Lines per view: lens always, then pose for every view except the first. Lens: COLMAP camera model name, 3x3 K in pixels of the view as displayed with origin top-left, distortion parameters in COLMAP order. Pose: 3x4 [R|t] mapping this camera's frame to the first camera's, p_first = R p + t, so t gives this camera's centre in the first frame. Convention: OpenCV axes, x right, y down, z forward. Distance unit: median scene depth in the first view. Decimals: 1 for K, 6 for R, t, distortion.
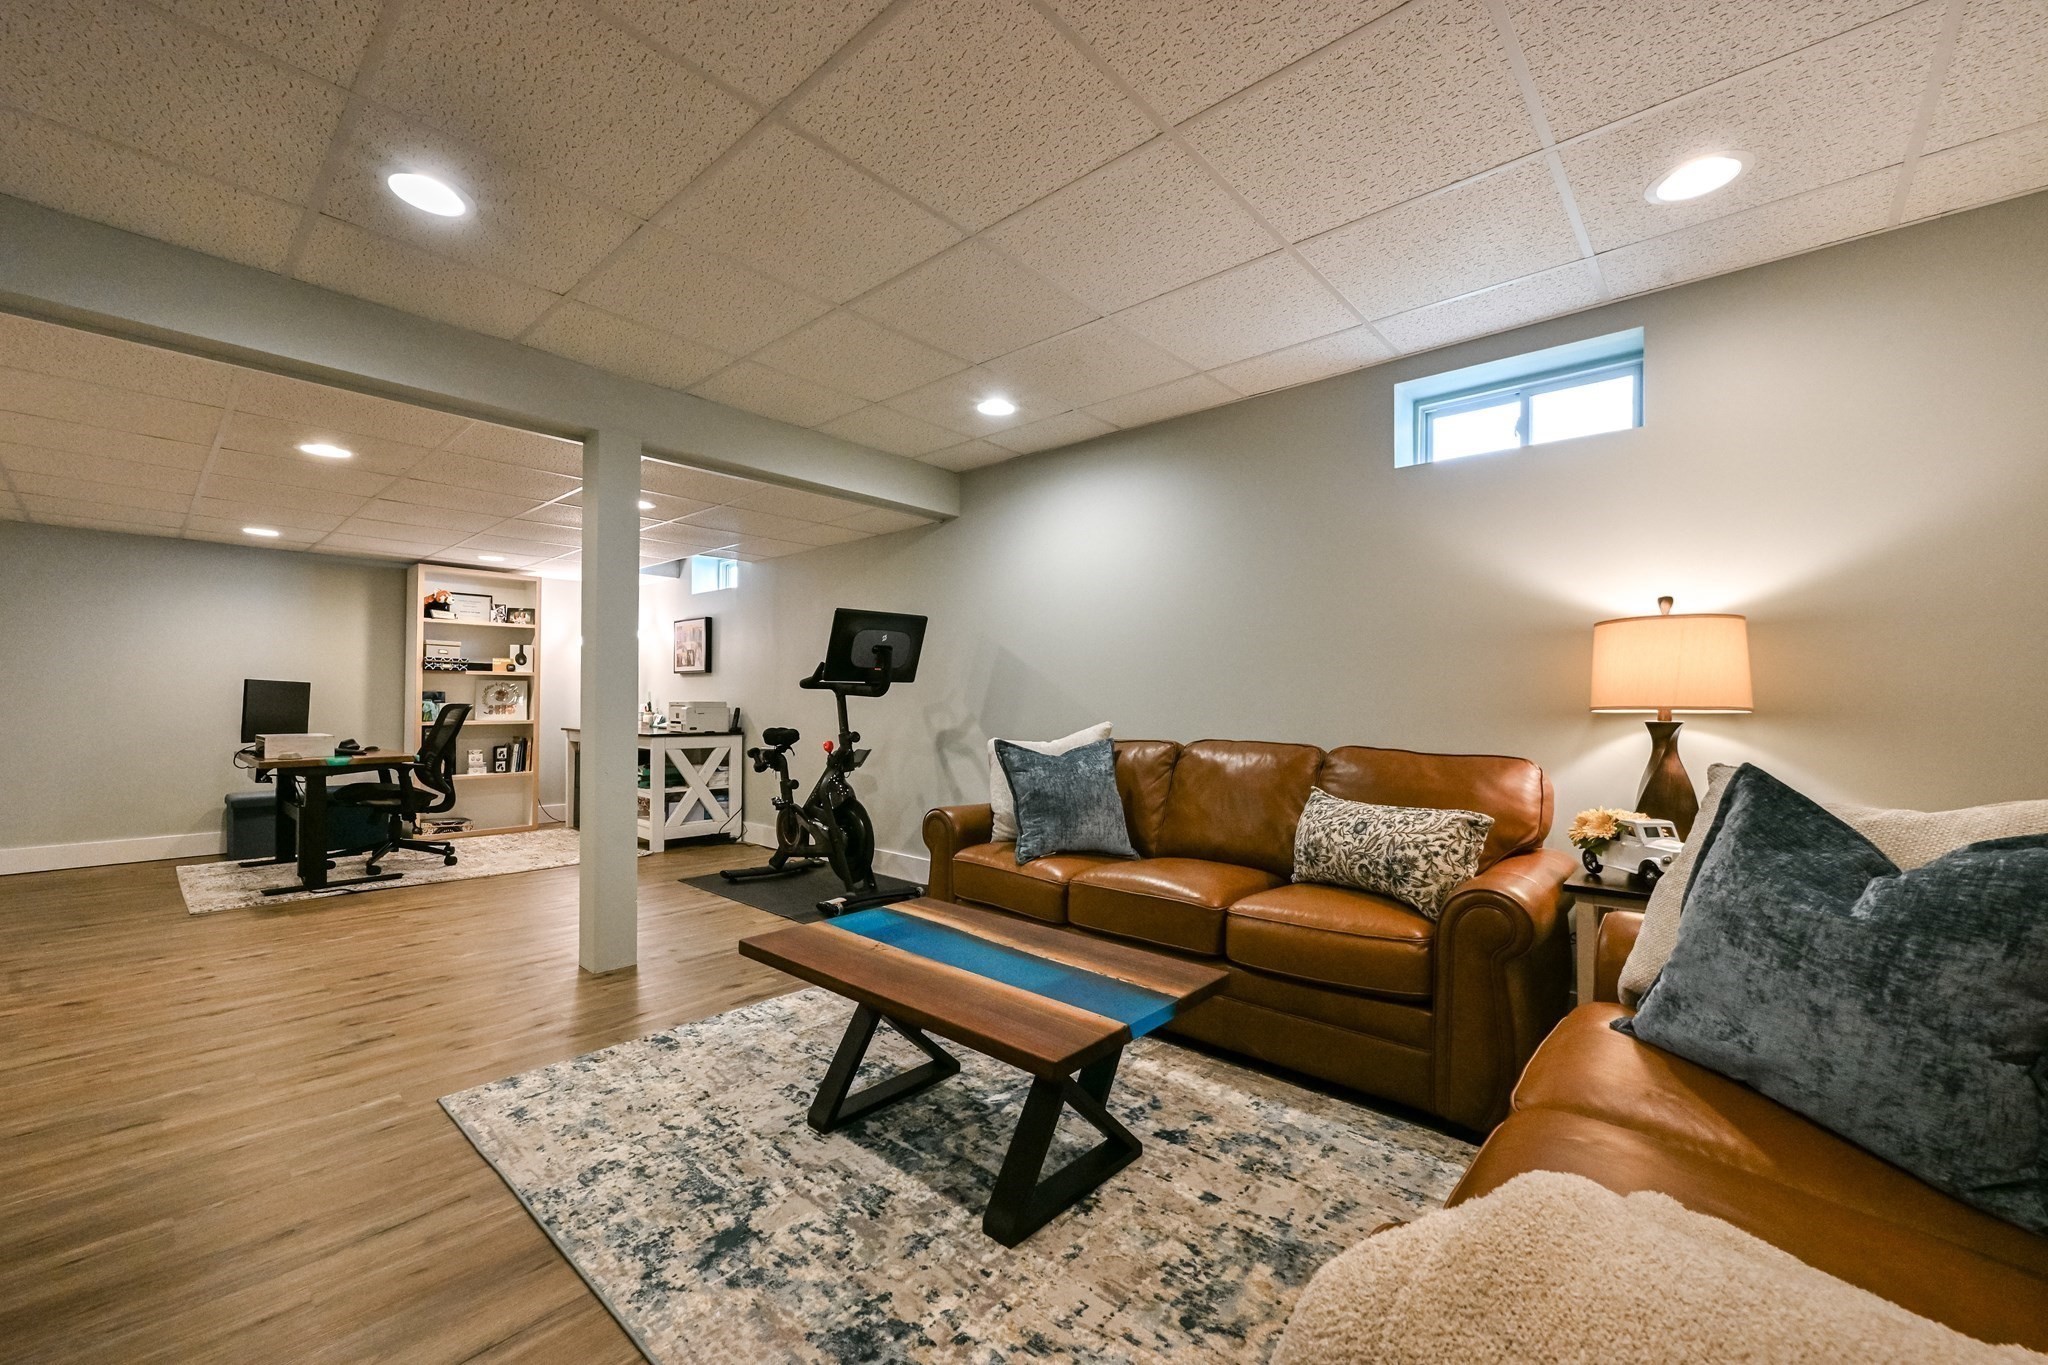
lens RADIAL K [[810.2, 0, 1039.9], [0, 810.2, 692.7], [0, 0, 1]] dist [-0.000374, -0.000323]
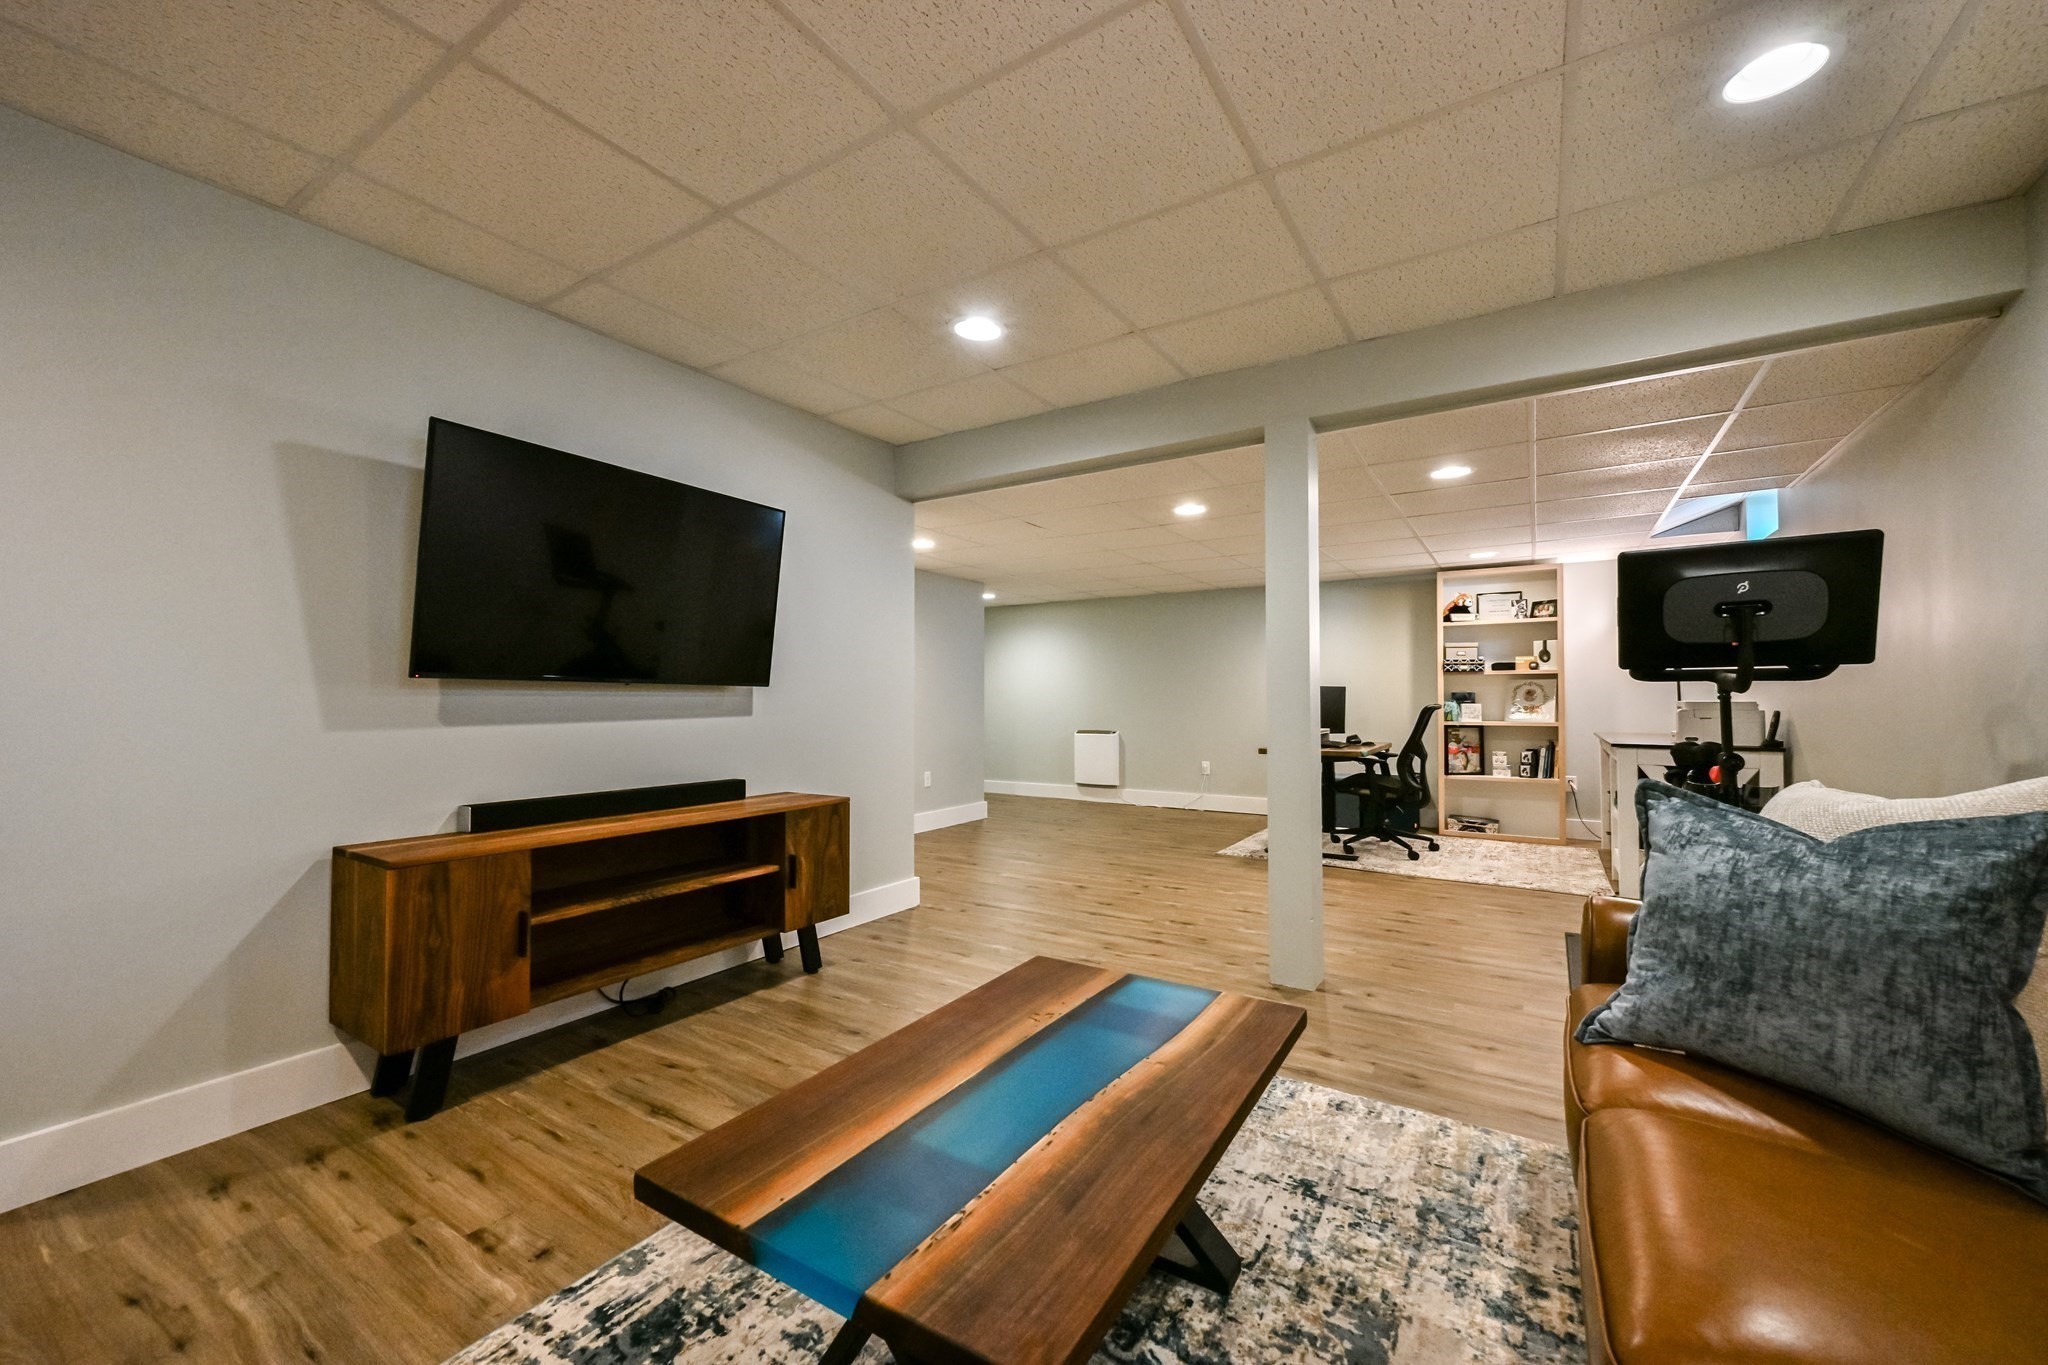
lens RADIAL K [[807.5, 0, 1007.9], [0, 807.5, 686.6], [0, 0, 1]] dist [0.004456, 0.000077]
pose [[0.144422, -0.020290, -0.989308, 0.388735], [0.013881, 0.999733, -0.018478, 0.004540], [0.989419, -0.011064, 0.144665, 0.573021]]
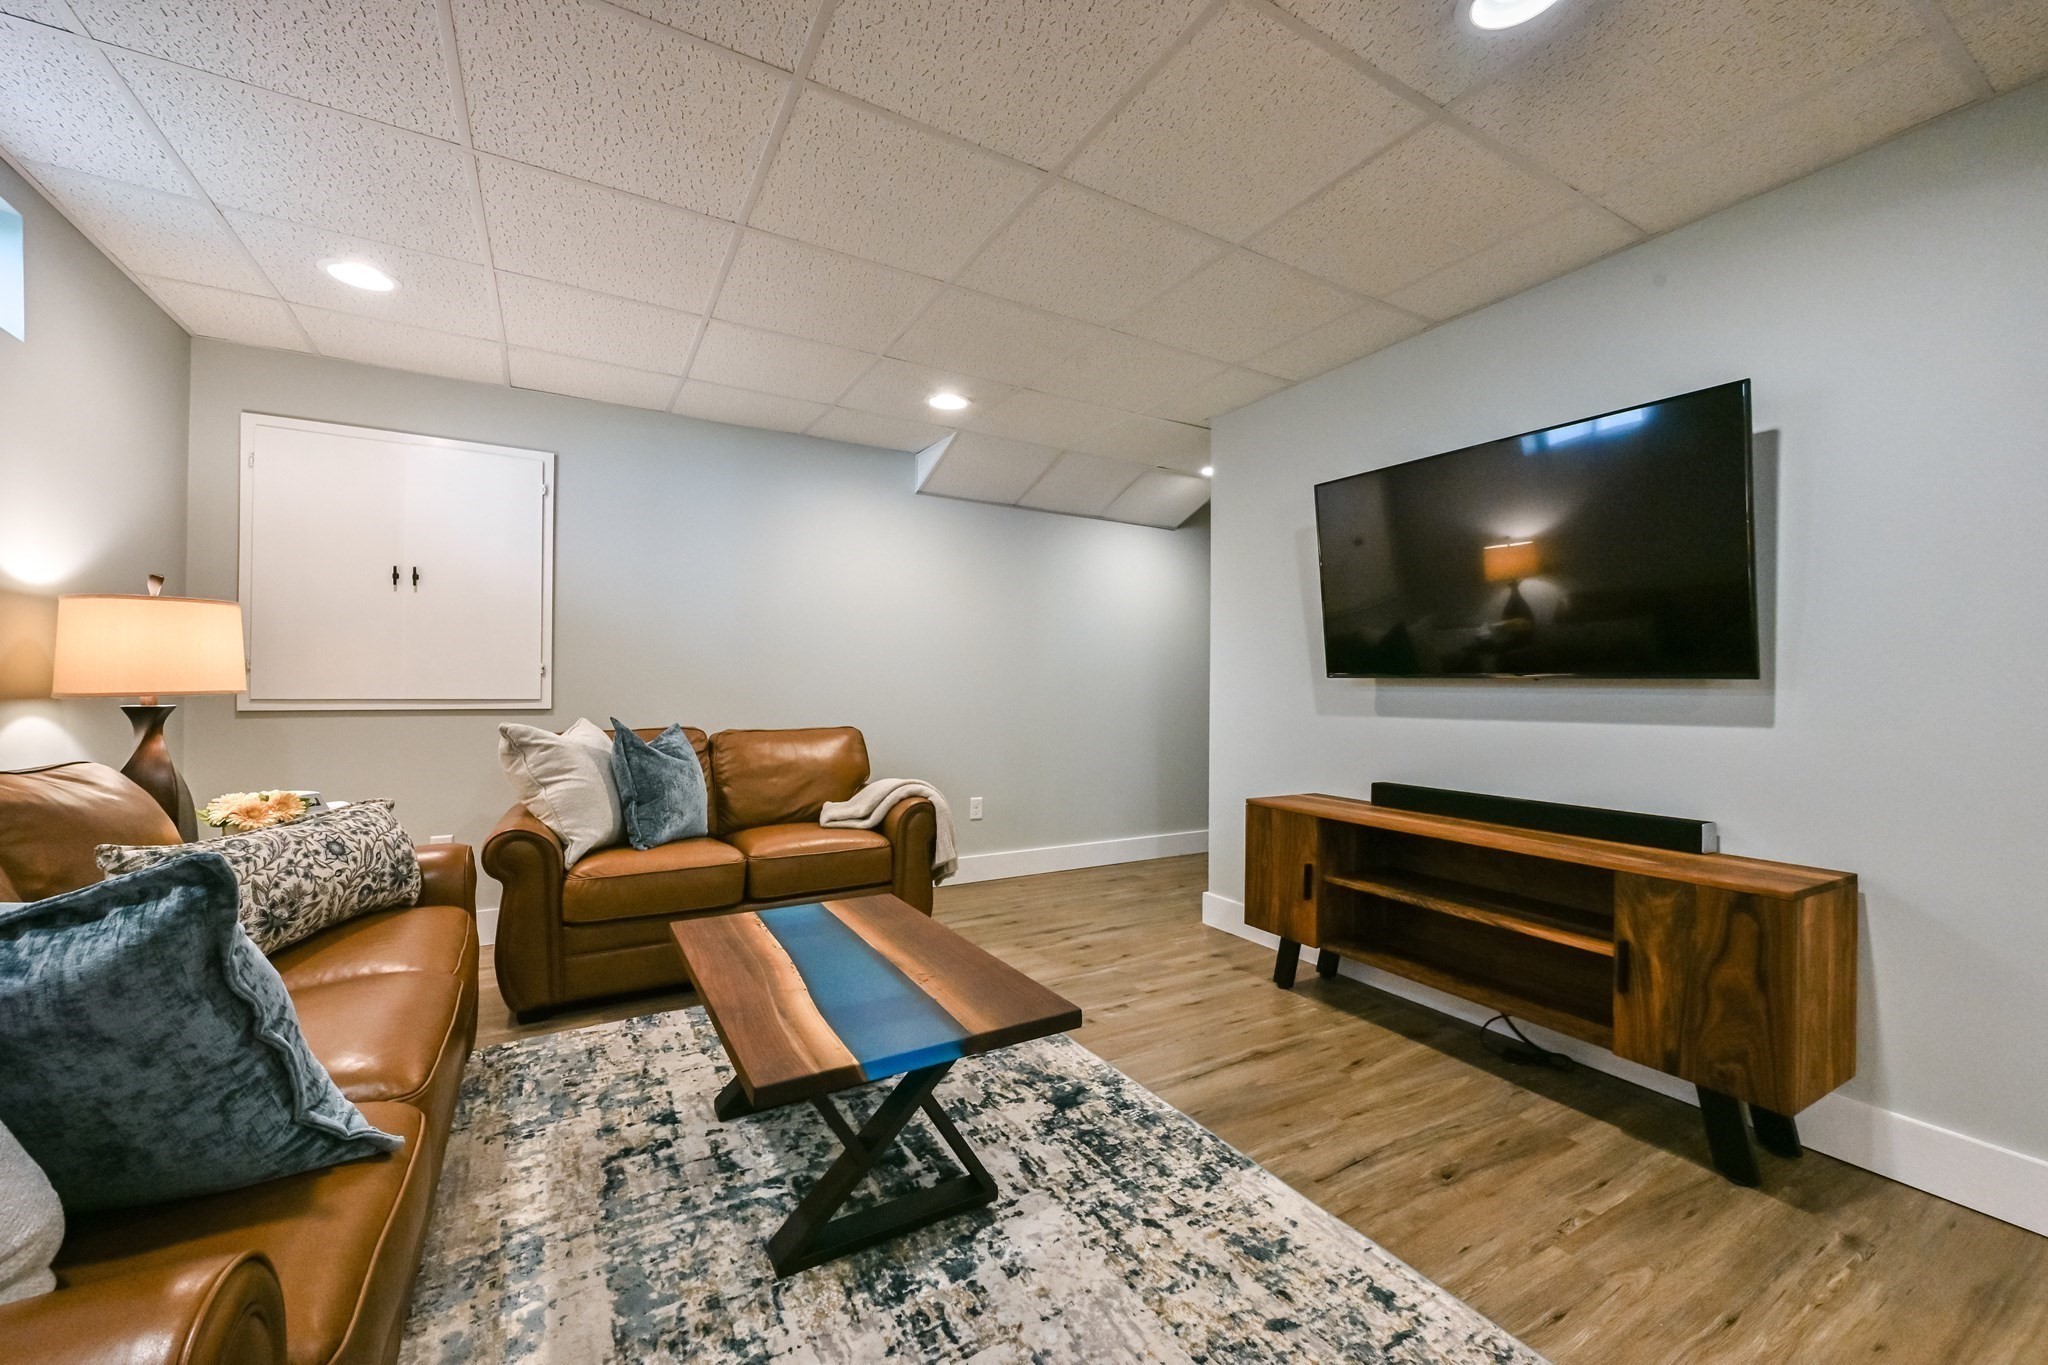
lens RADIAL K [[810.2, 0, 1039.9], [0, 810.2, 692.7], [0, 0, 1]] dist [-0.000374, -0.000323]
pose [[-0.951026, -0.014722, 0.308760, -0.390259], [-0.017434, 0.999830, -0.006027, 0.005721], [-0.308619, -0.011115, -0.951121, 1.204702]]
